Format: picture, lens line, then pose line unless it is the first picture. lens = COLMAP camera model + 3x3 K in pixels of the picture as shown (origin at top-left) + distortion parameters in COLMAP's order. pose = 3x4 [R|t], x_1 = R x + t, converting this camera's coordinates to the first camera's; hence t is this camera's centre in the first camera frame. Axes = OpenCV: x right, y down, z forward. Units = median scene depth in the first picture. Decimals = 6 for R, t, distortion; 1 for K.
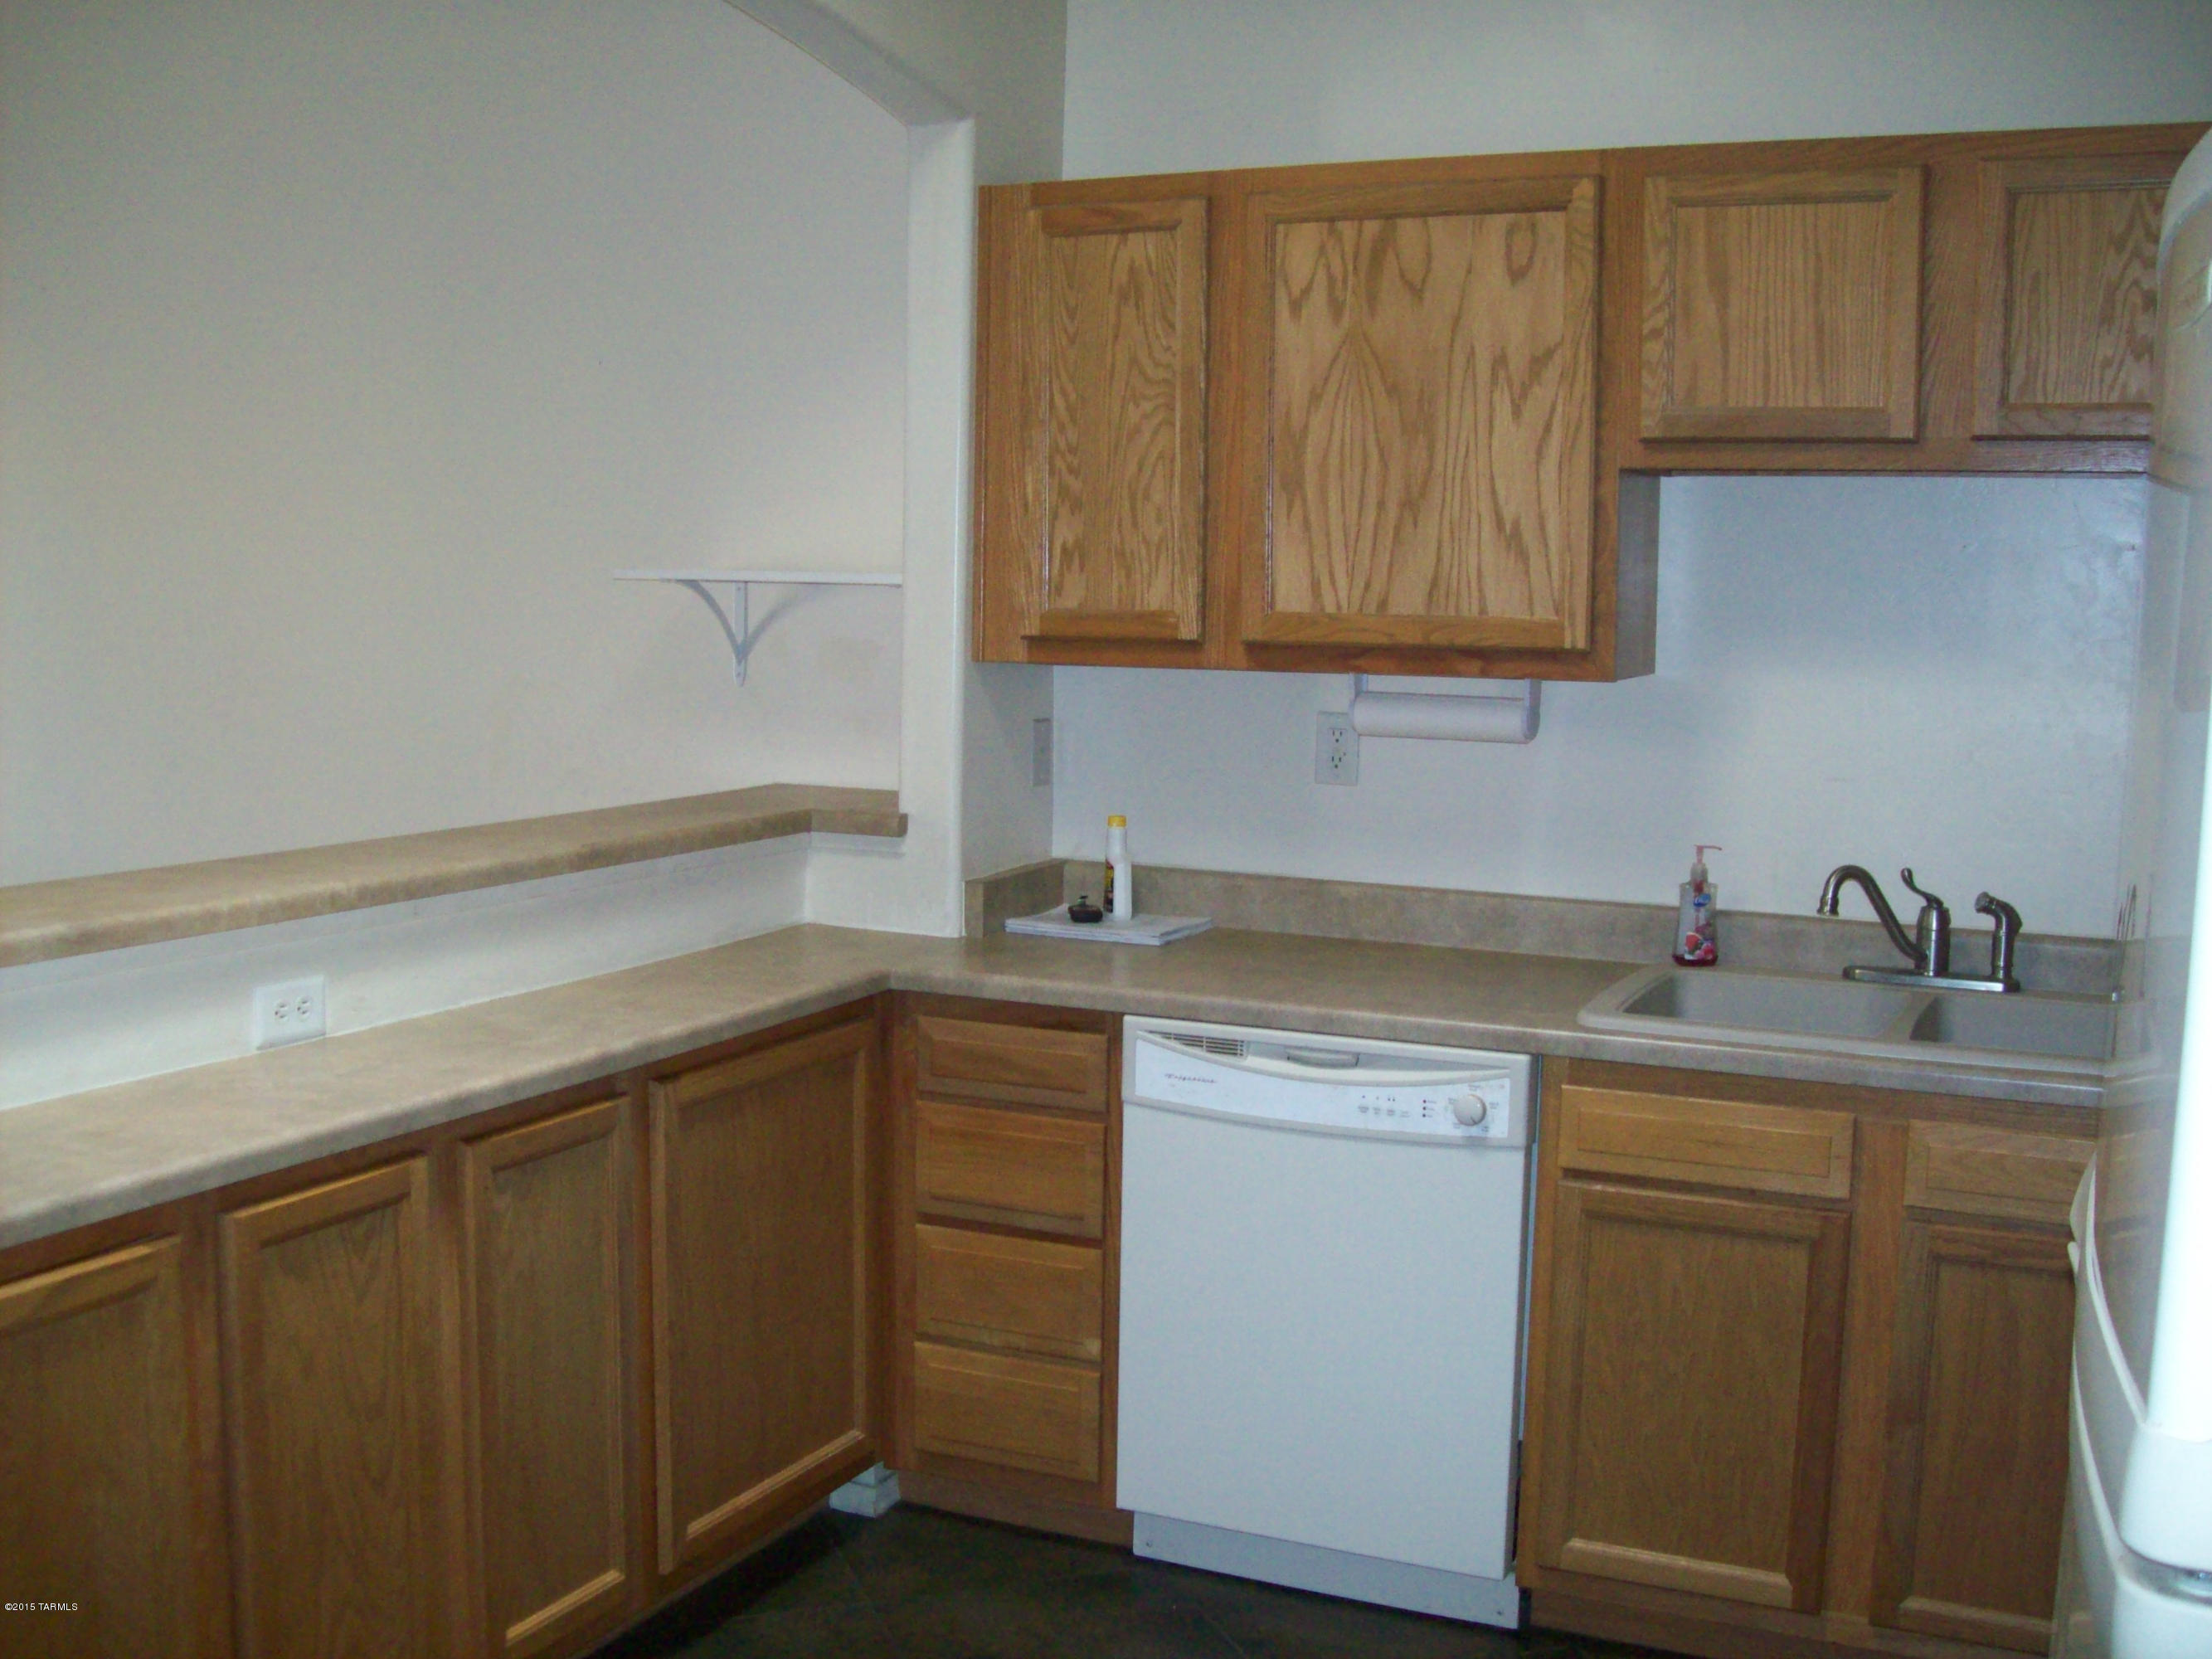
lens RADIAL K [[2559.3, 0, 1106.0], [0, 2559.3, 829.5], [0, 0, 1]] dist [-0.071560, 0.092742]
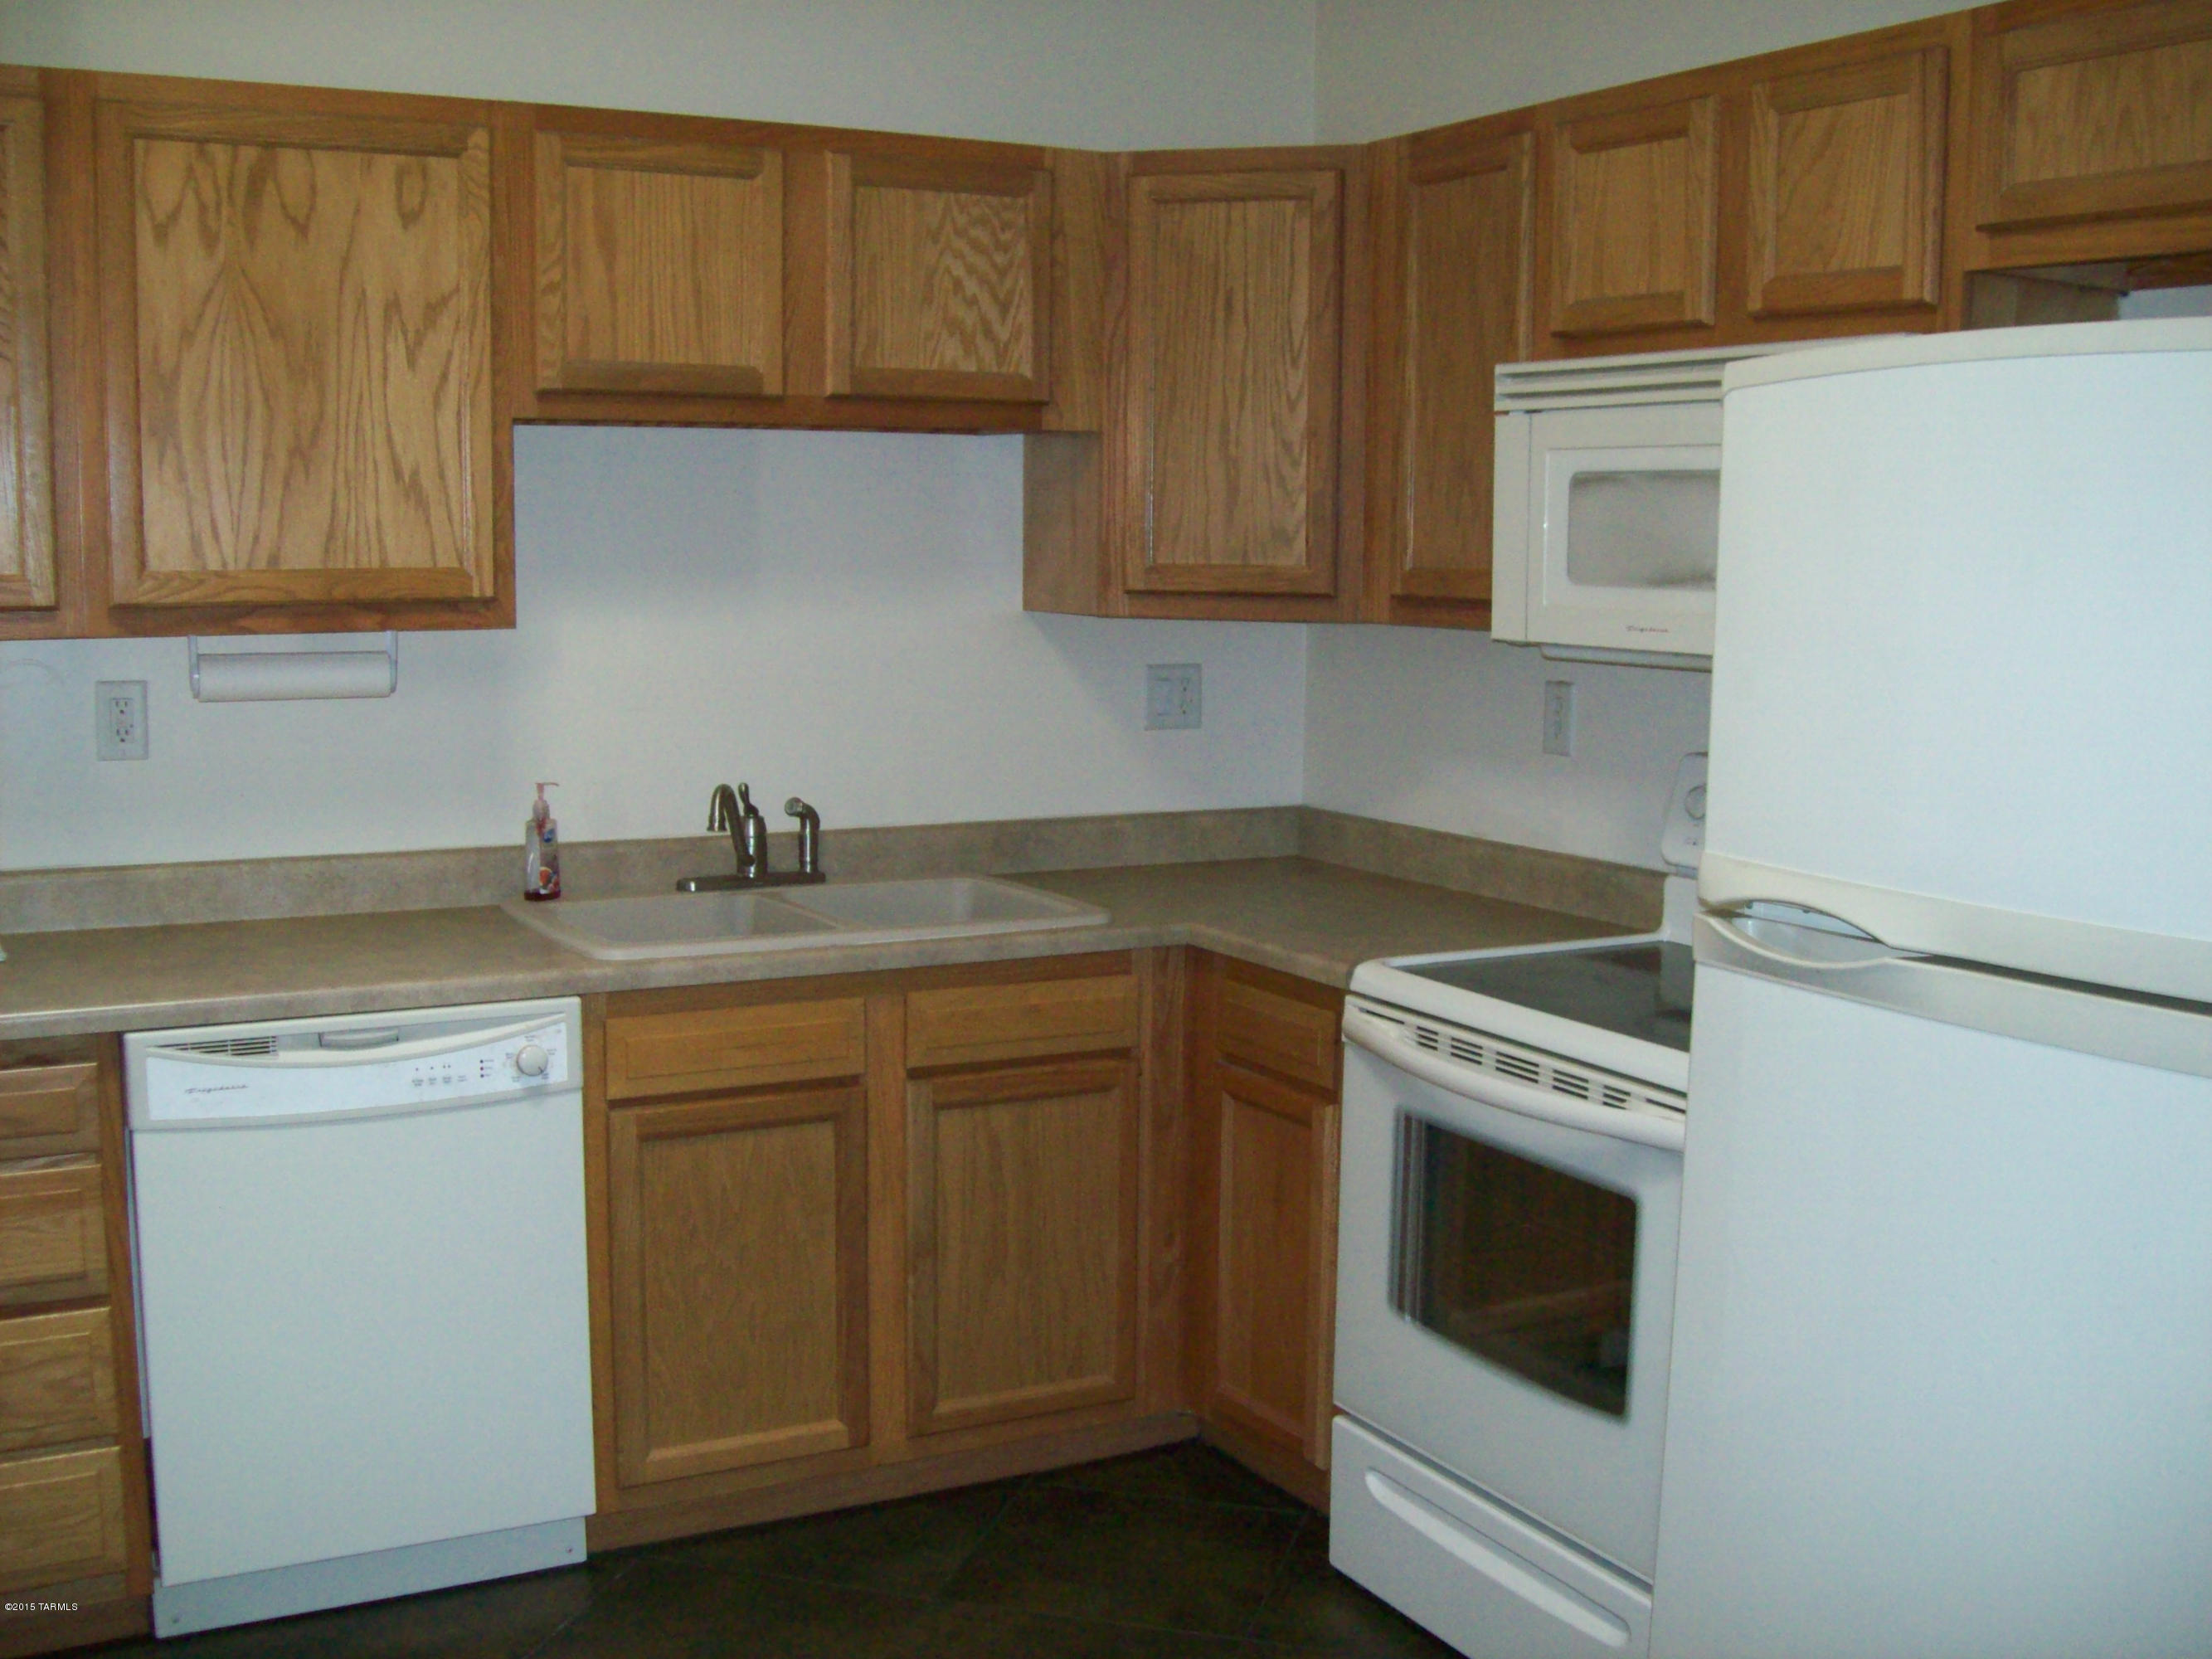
lens RADIAL K [[2559.3, 0, 1106.0], [0, 2559.3, 829.5], [0, 0, 1]] dist [-0.071560, 0.092742]
pose [[0.603354, -0.108147, 0.790106, -0.469820], [0.088061, 0.993738, 0.068773, -0.027398], [-0.792596, 0.028083, 0.609100, 0.196751]]
